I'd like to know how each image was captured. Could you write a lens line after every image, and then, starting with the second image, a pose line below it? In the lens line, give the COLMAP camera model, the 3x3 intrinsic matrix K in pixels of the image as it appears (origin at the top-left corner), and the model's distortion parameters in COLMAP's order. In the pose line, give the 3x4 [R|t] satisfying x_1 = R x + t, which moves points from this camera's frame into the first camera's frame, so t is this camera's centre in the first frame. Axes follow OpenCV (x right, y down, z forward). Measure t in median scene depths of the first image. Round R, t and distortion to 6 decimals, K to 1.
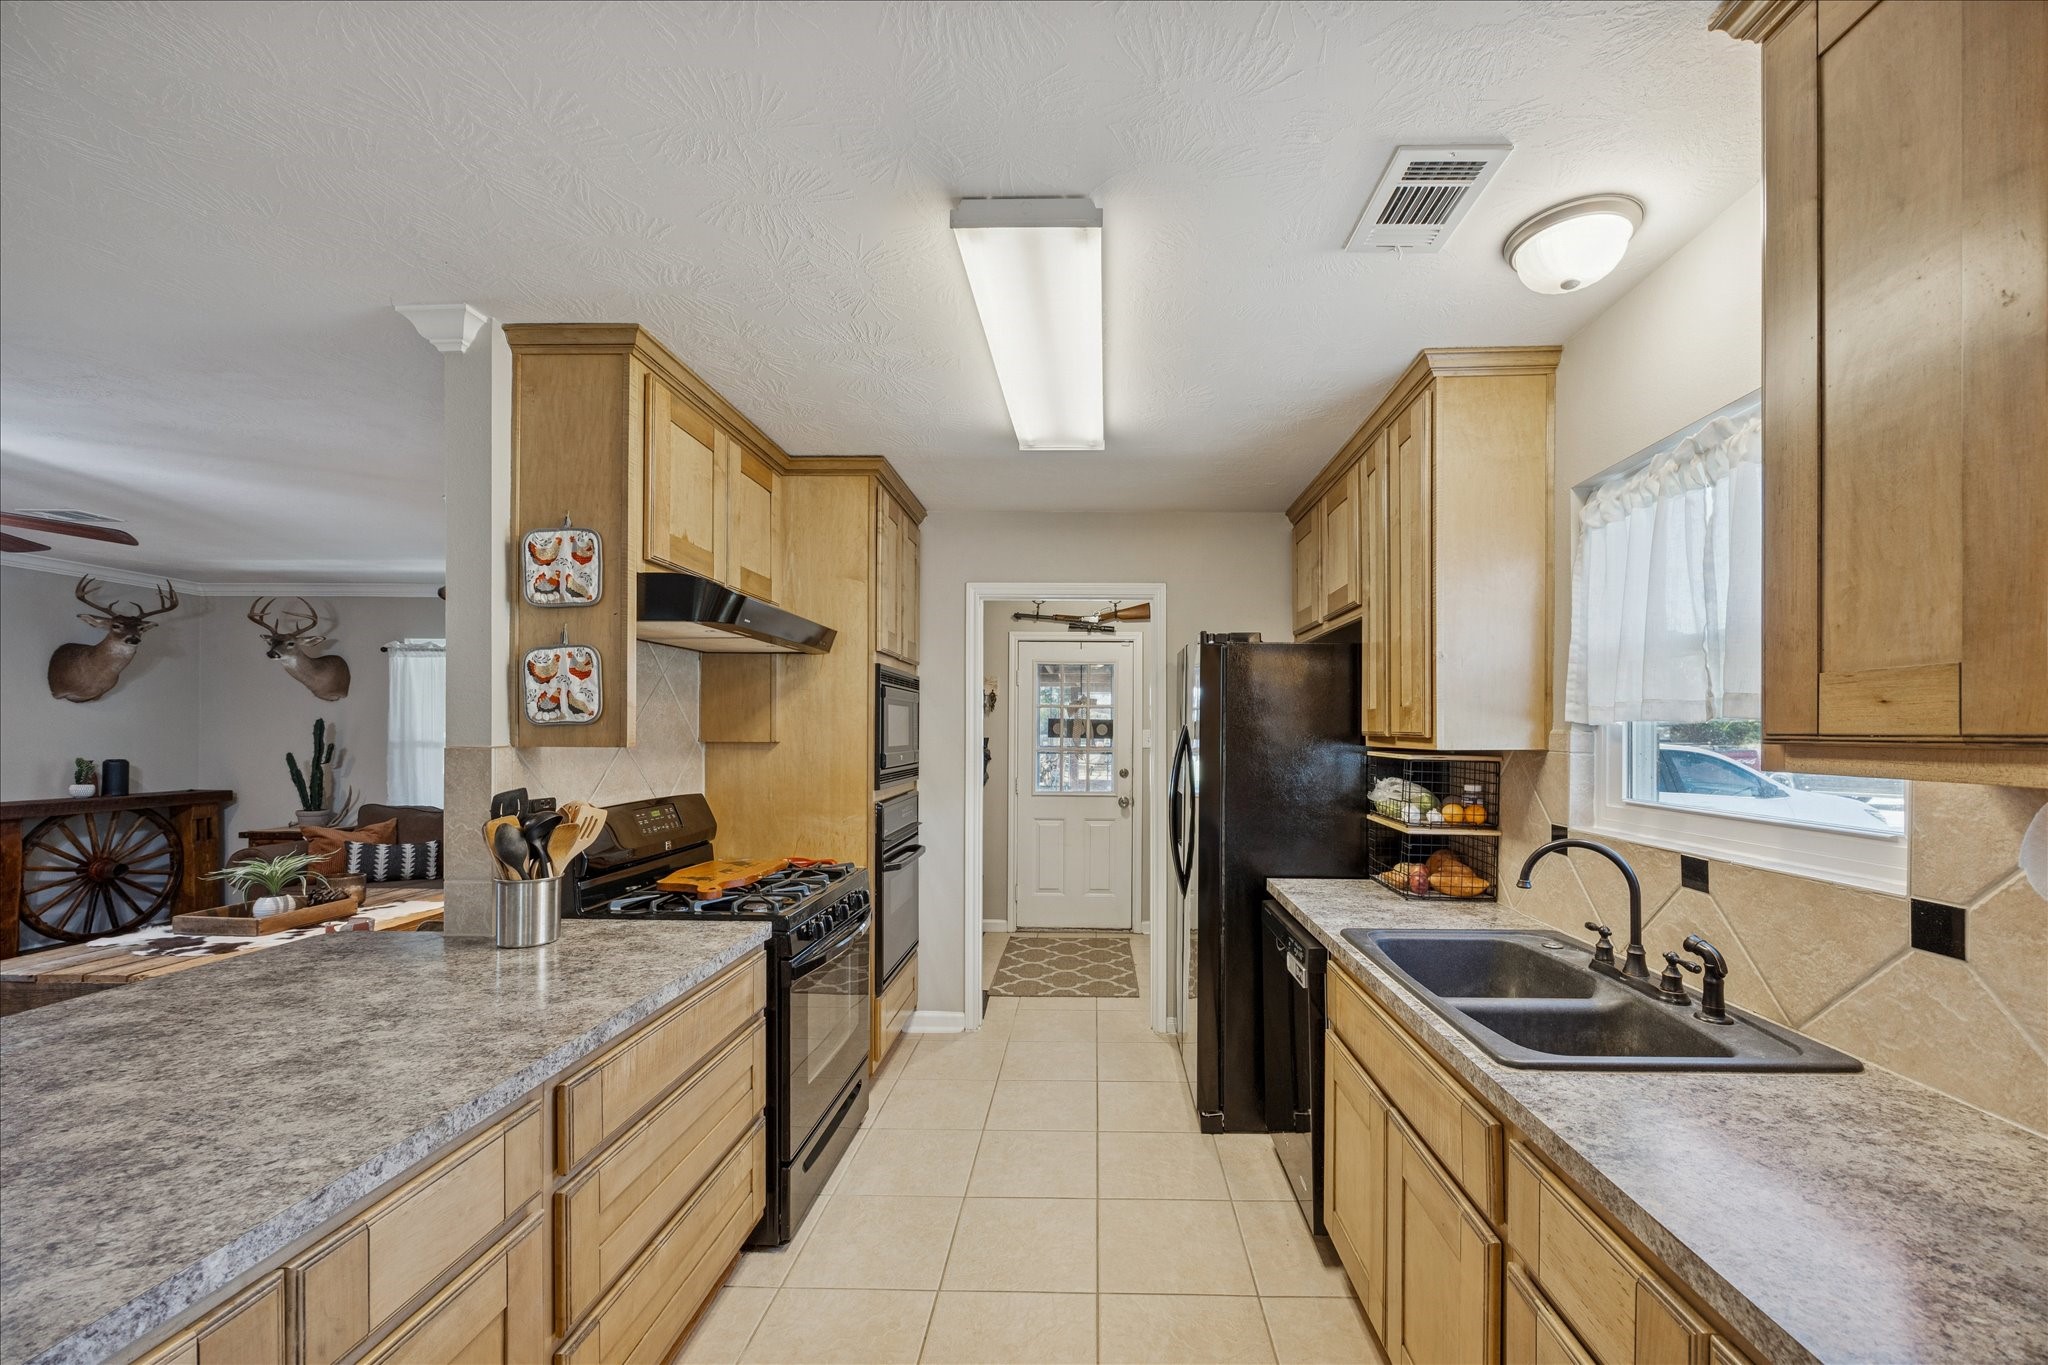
lens RADIAL K [[850.9, 0, 1088.7], [0, 850.9, 736.8], [0, 0, 1]] dist [-0.001628, -0.000091]
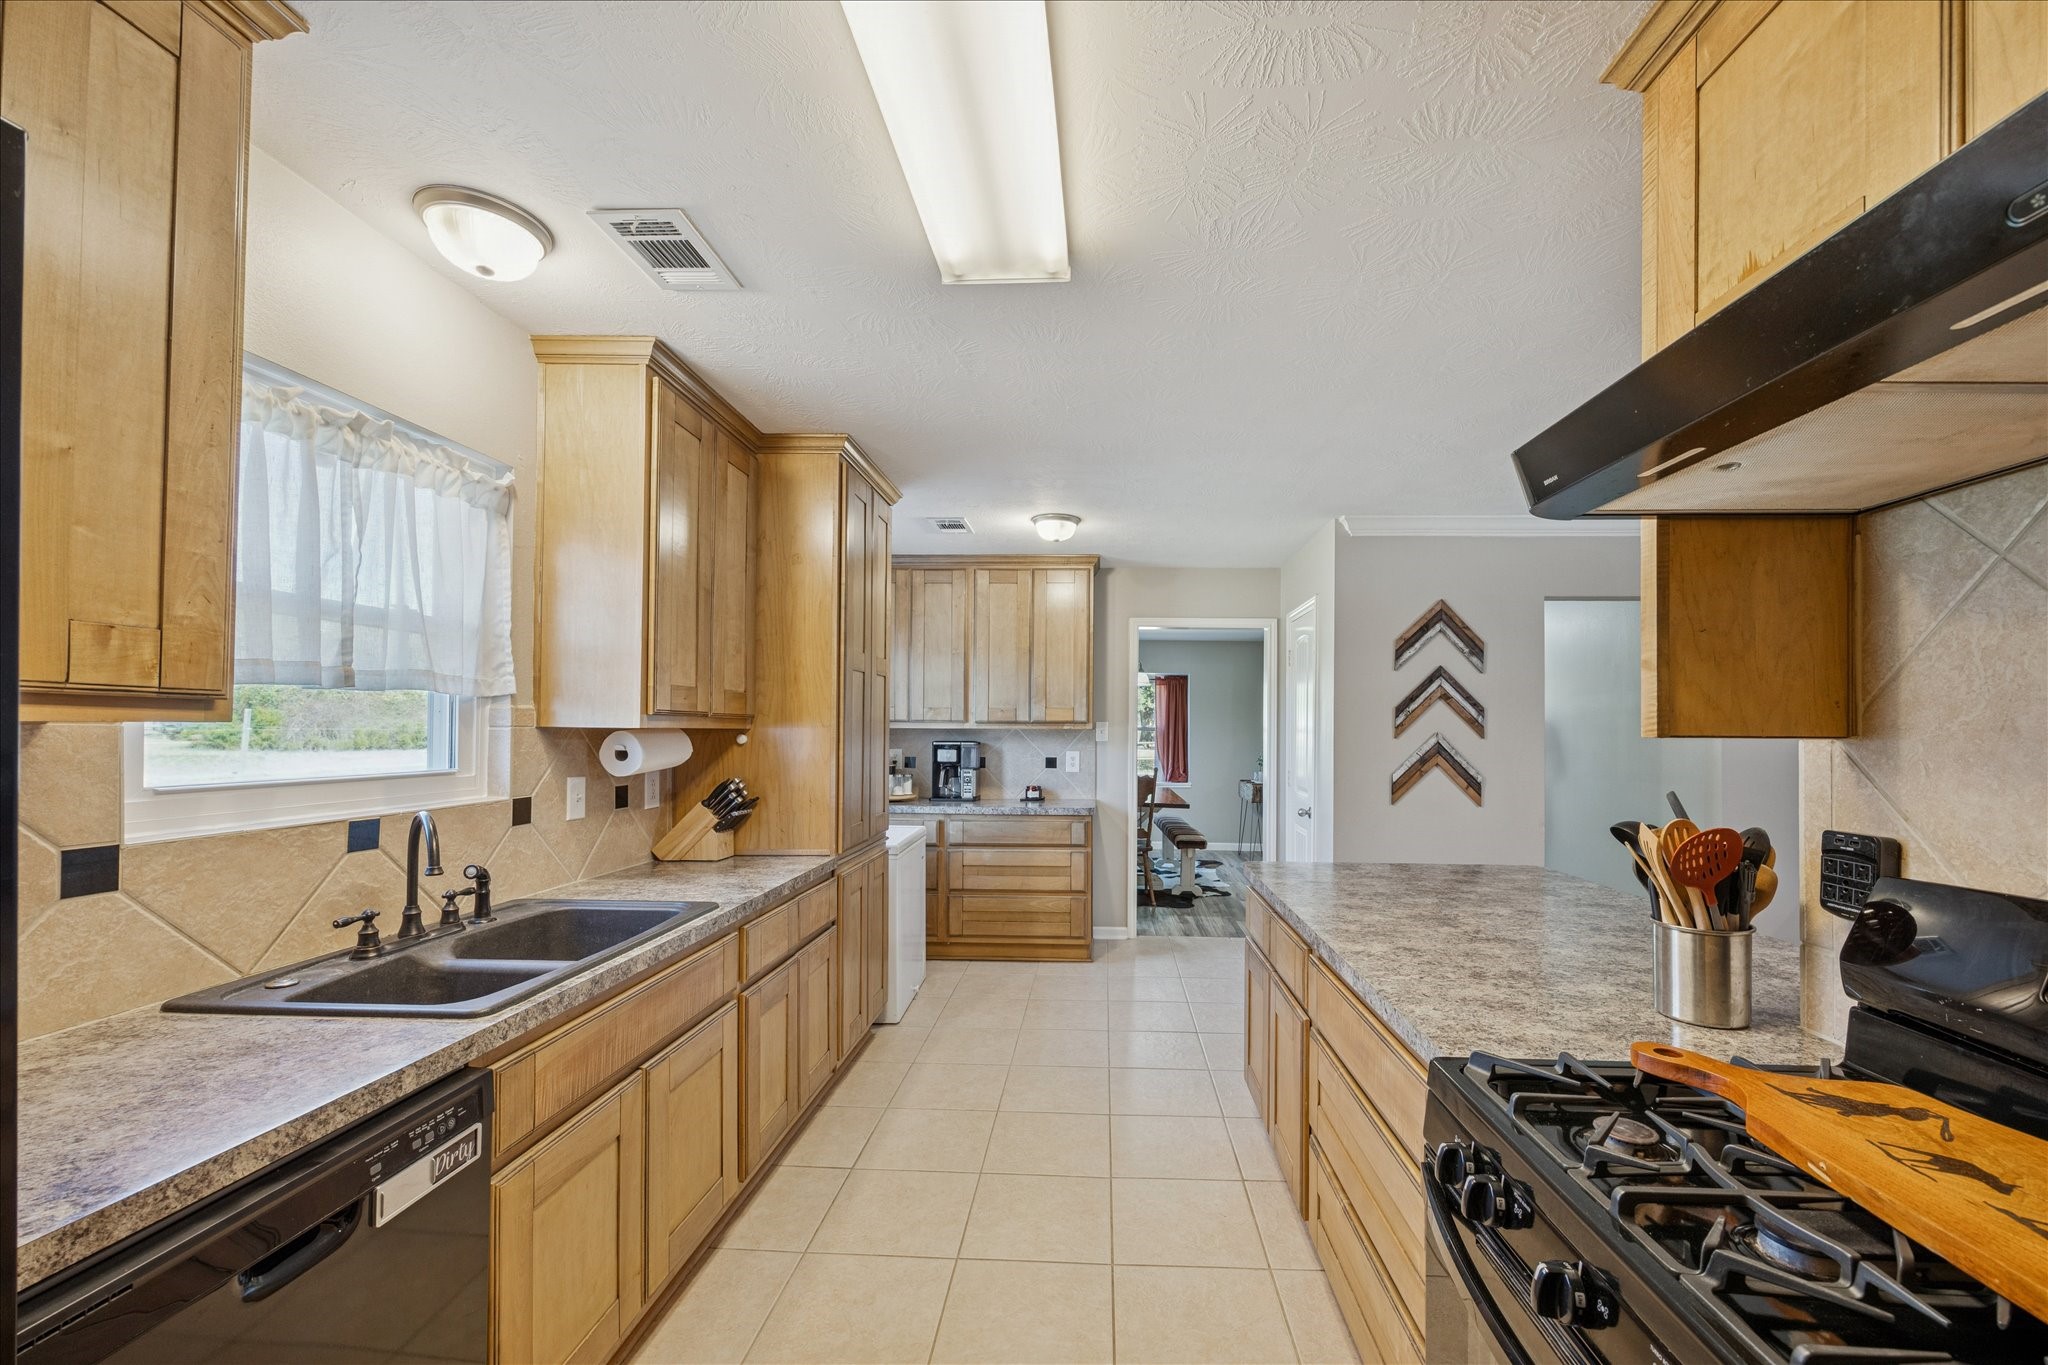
lens RADIAL K [[836.1, 0, 1055.0], [0, 836.1, 698.0], [0, 0, 1]] dist [-0.002317, -0.000222]
pose [[-0.998853, -0.016309, 0.045009, -0.133000], [-0.017709, 0.999366, -0.030877, 0.007559], [-0.044477, -0.031638, -0.998509, 1.515172]]
